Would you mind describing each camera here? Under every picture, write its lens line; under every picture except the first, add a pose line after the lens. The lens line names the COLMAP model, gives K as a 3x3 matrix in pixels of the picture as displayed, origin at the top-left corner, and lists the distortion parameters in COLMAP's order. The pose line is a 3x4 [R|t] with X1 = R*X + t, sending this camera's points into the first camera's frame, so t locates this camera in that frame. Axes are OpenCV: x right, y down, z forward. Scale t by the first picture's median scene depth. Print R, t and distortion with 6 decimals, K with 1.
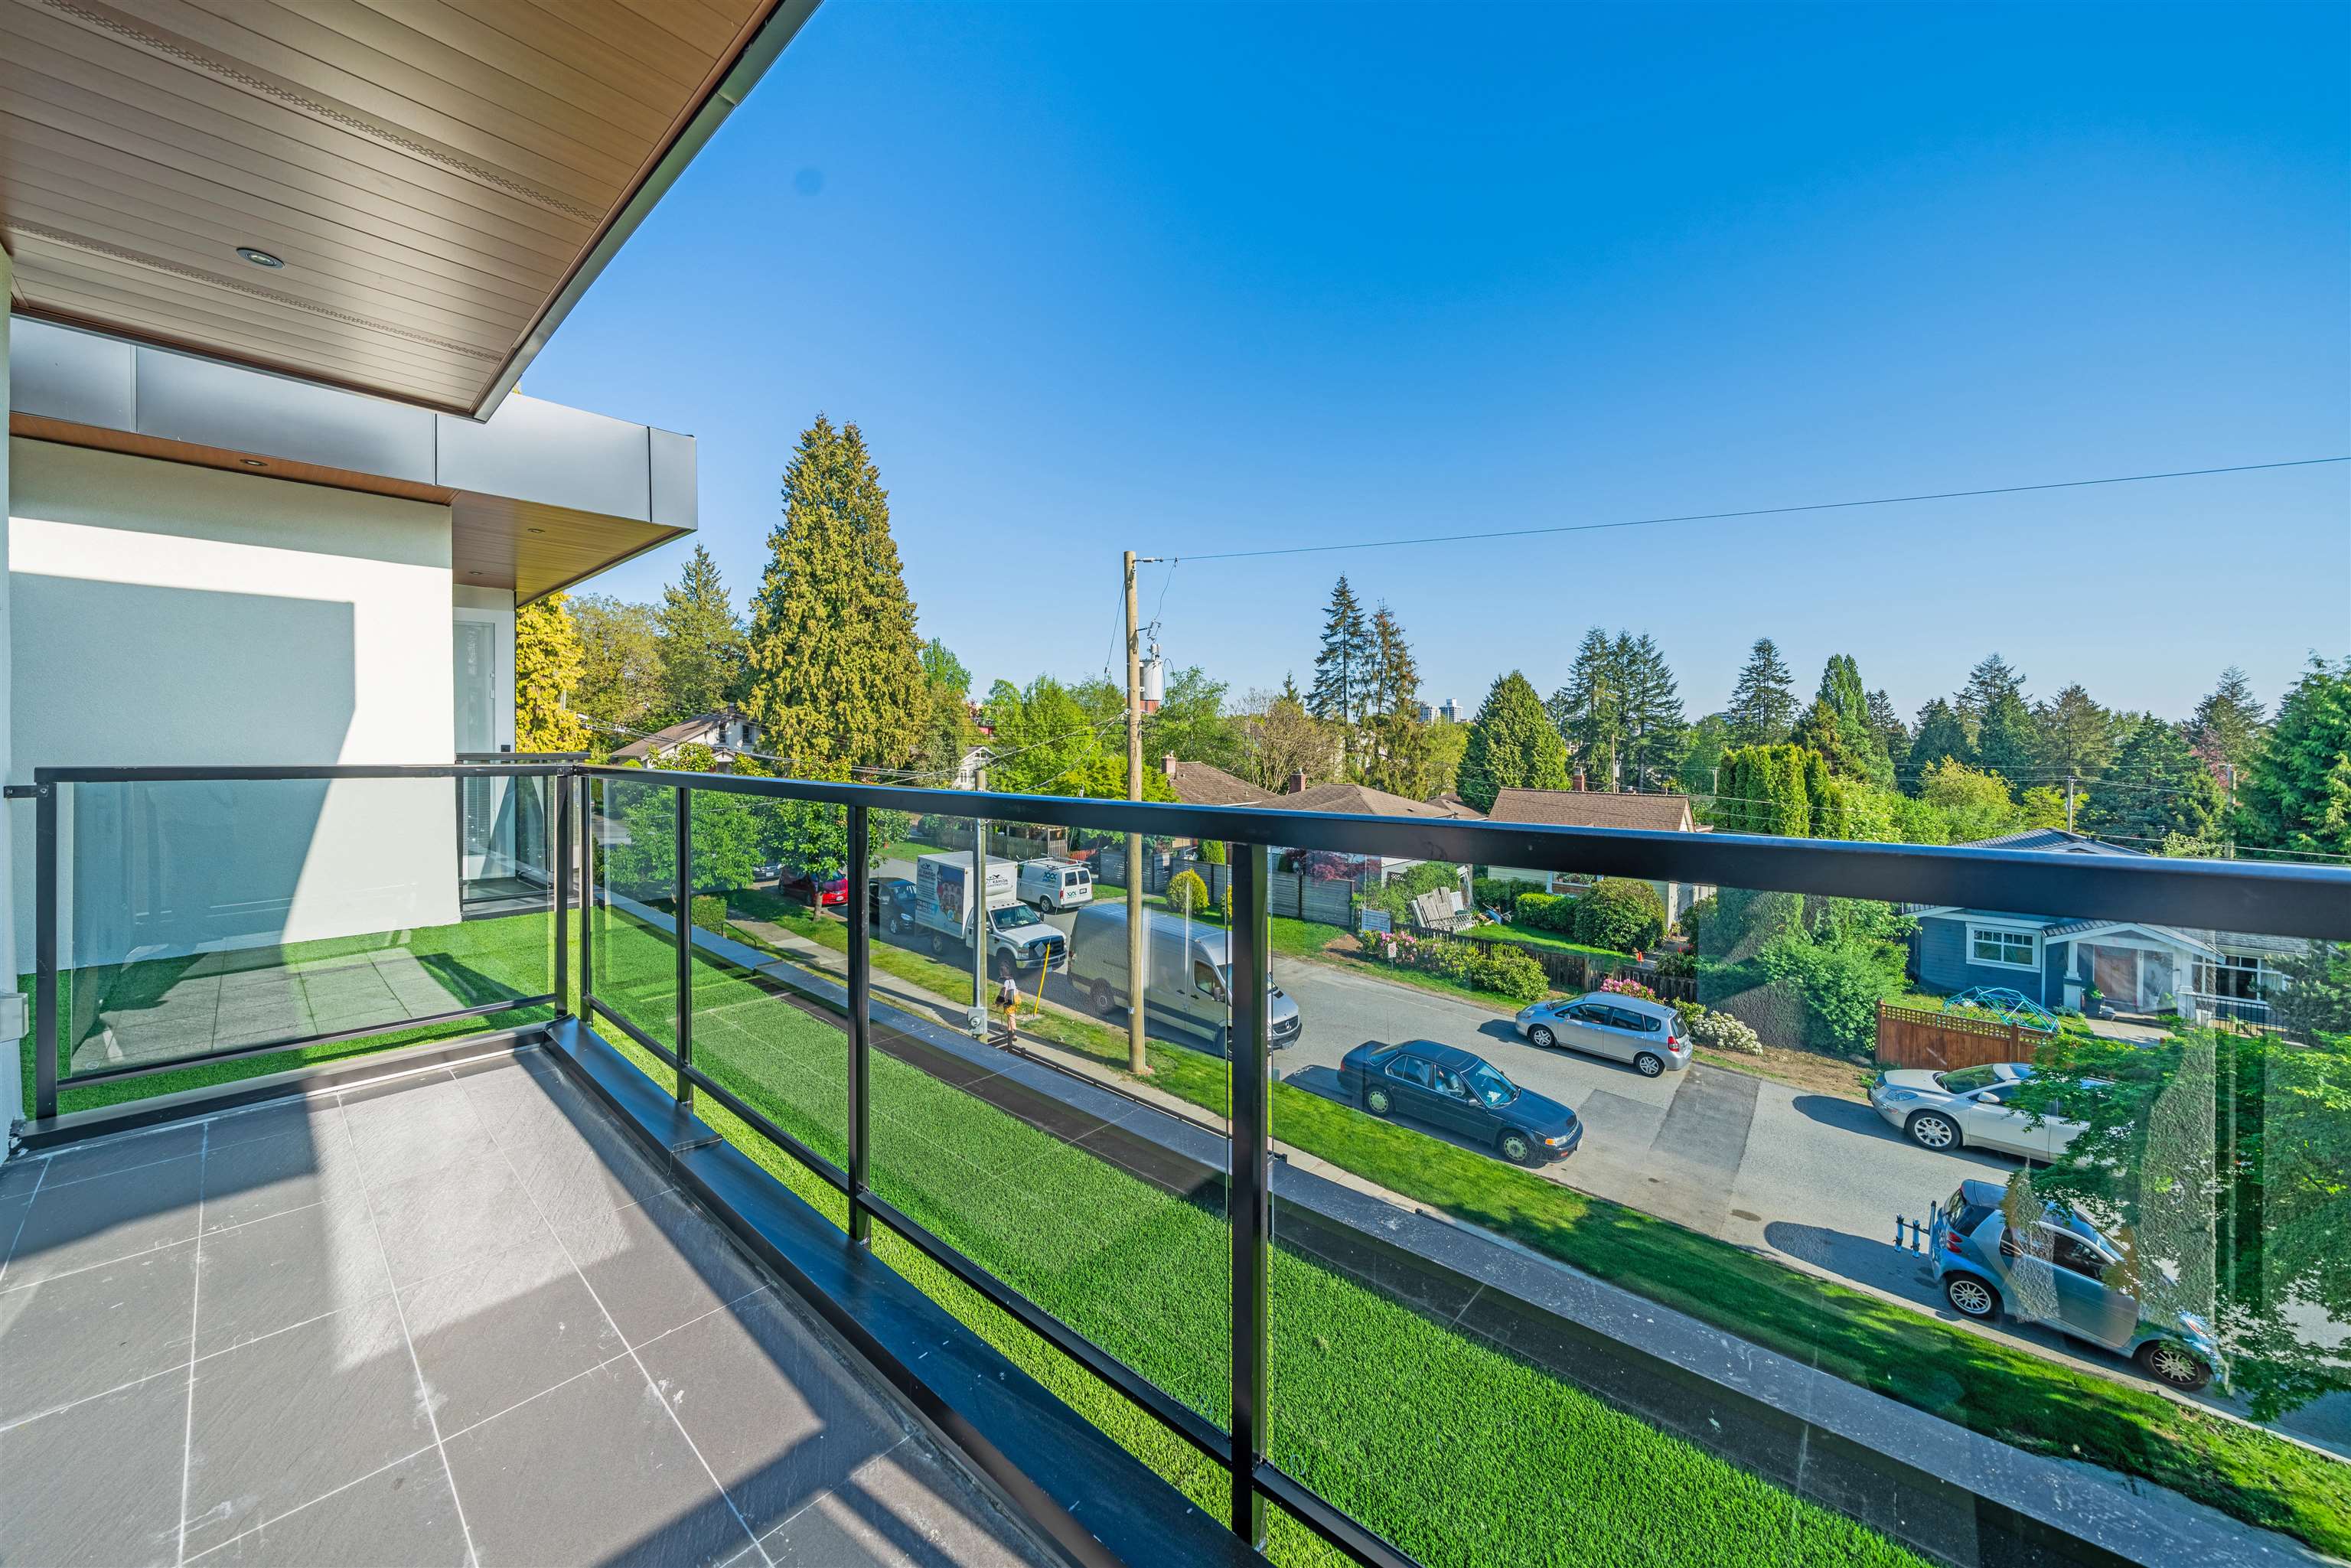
lens RADIAL K [[835.0, 0, 1165.9], [0, 835.0, 749.0], [0, 0, 1]] dist [0.002166, 0.000165]
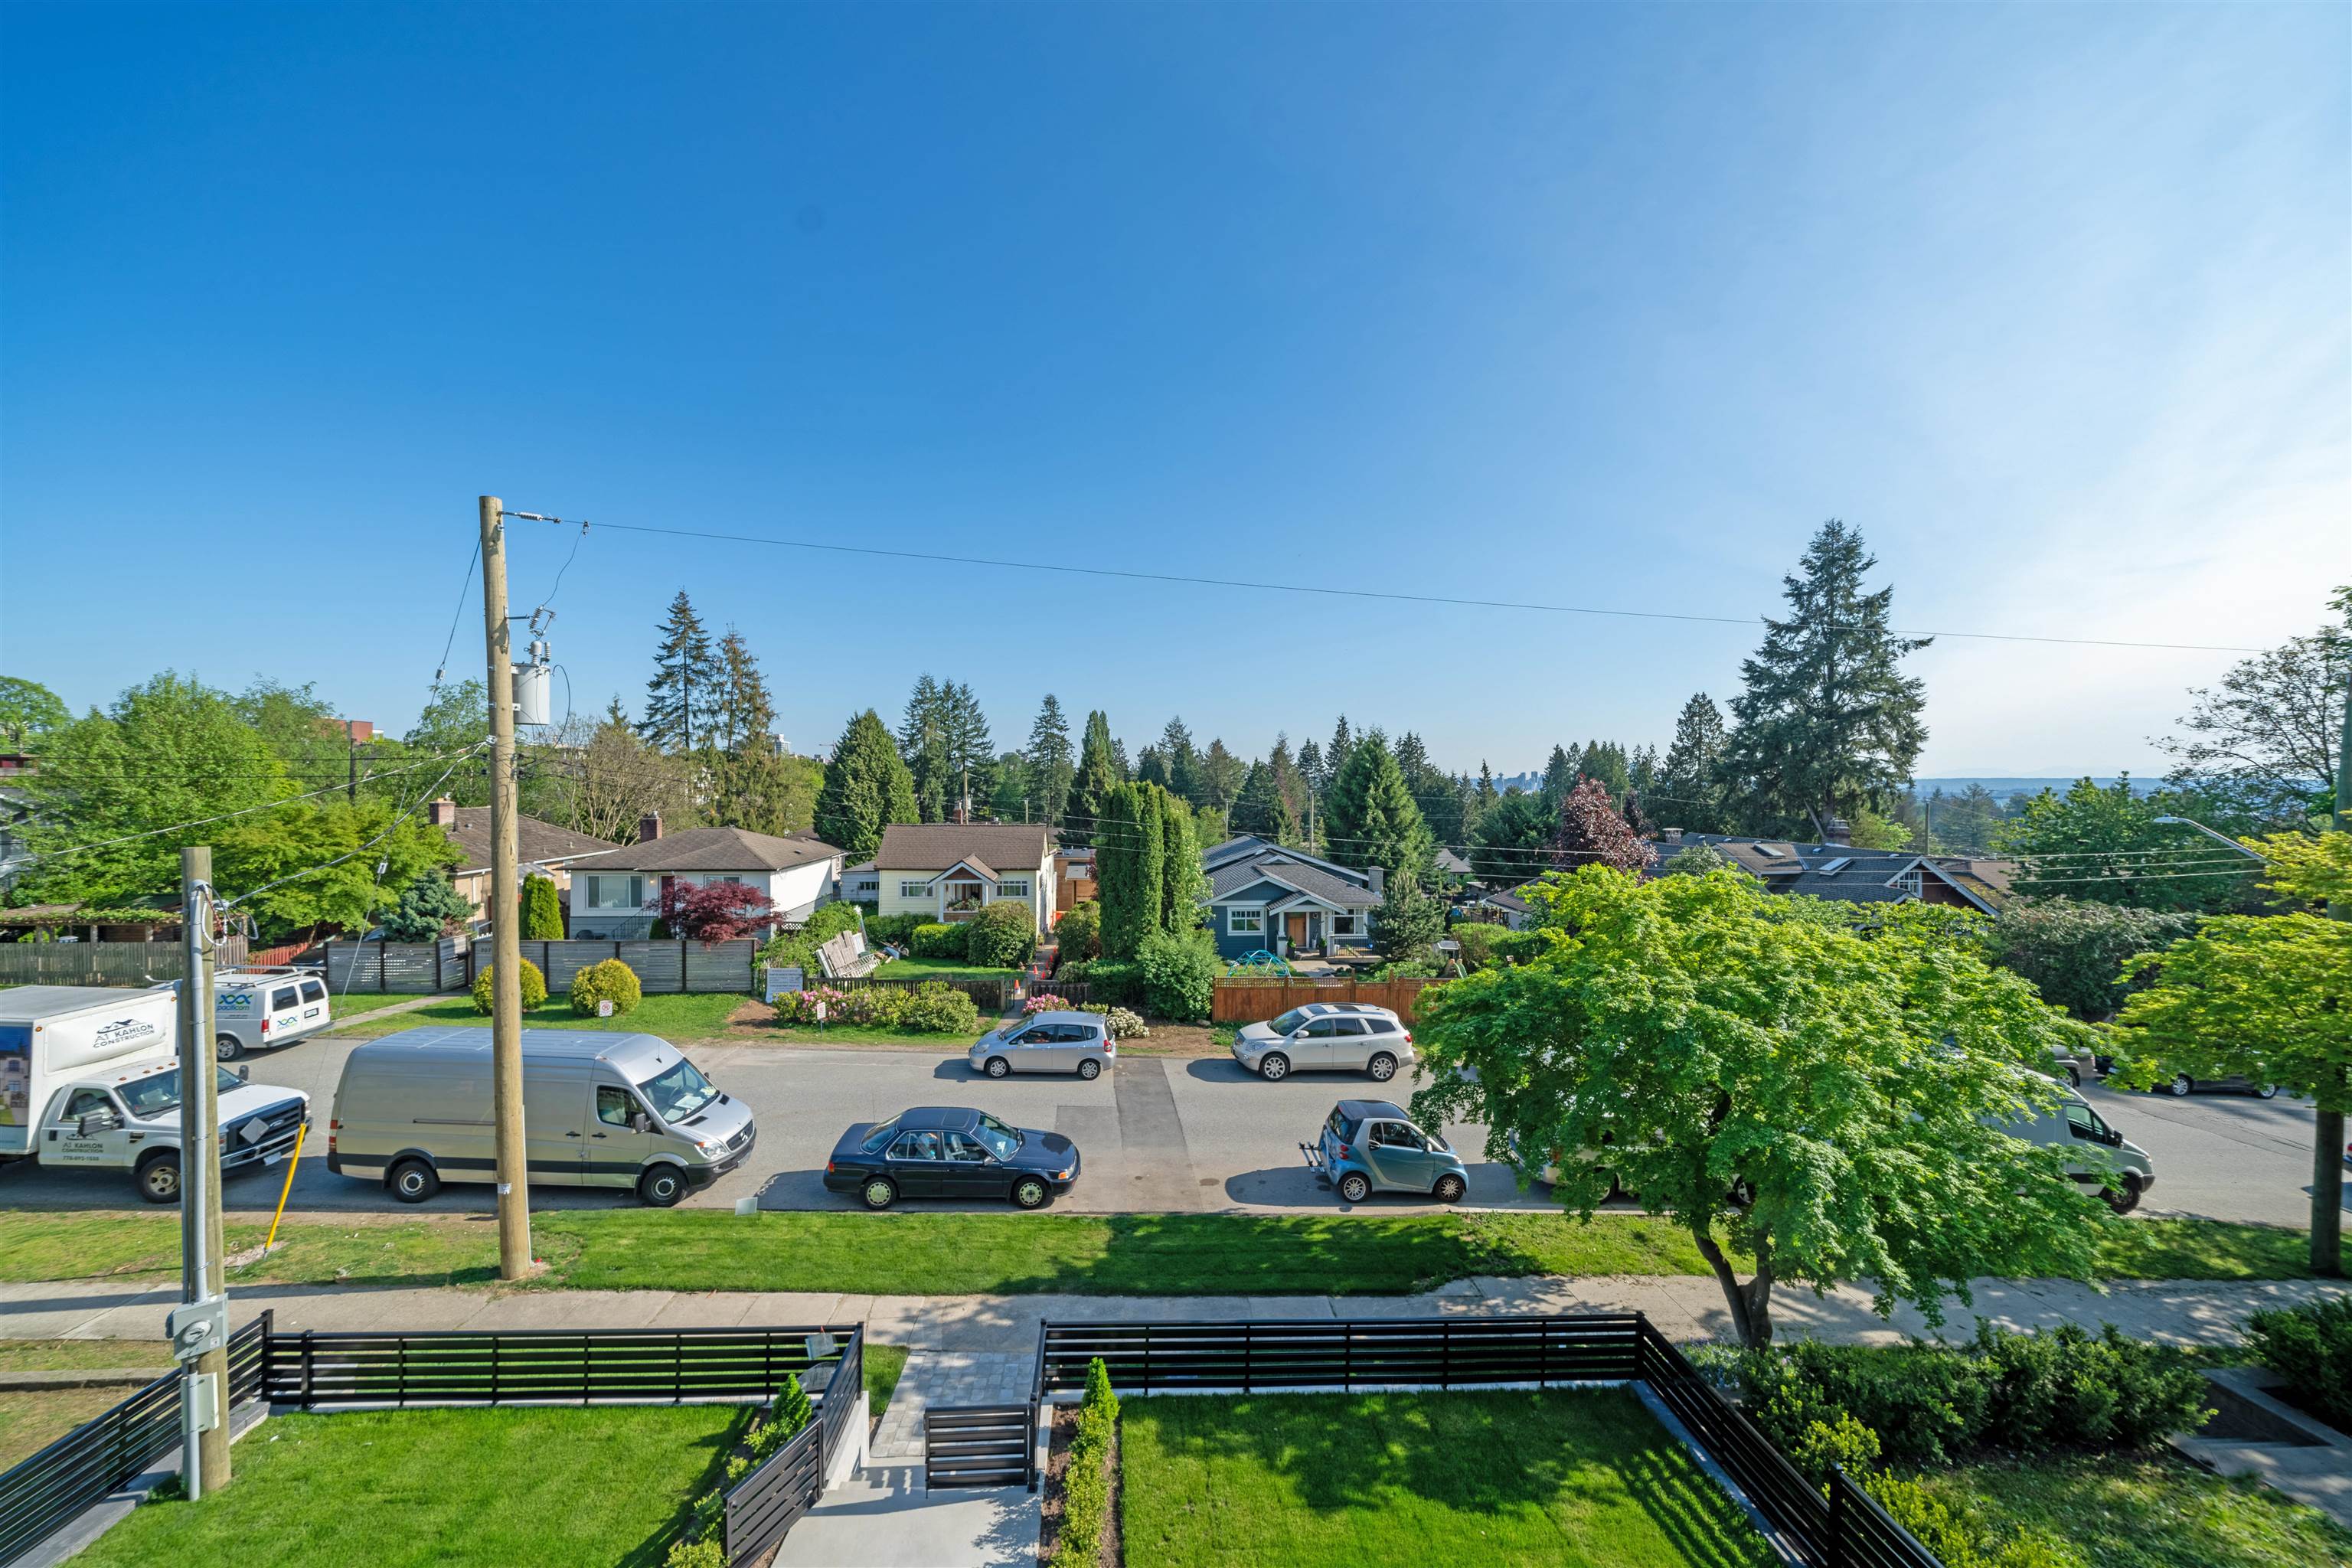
lens RADIAL K [[805.8, 0, 1152.5], [0, 805.8, 785.4], [0, 0, 1]] dist [-0.002466, -0.000082]
pose [[0.718985, -0.010643, 0.694944, -0.065091], [0.009265, 0.999941, 0.005729, -0.004319], [-0.694963, 0.002320, 0.719041, 0.103727]]
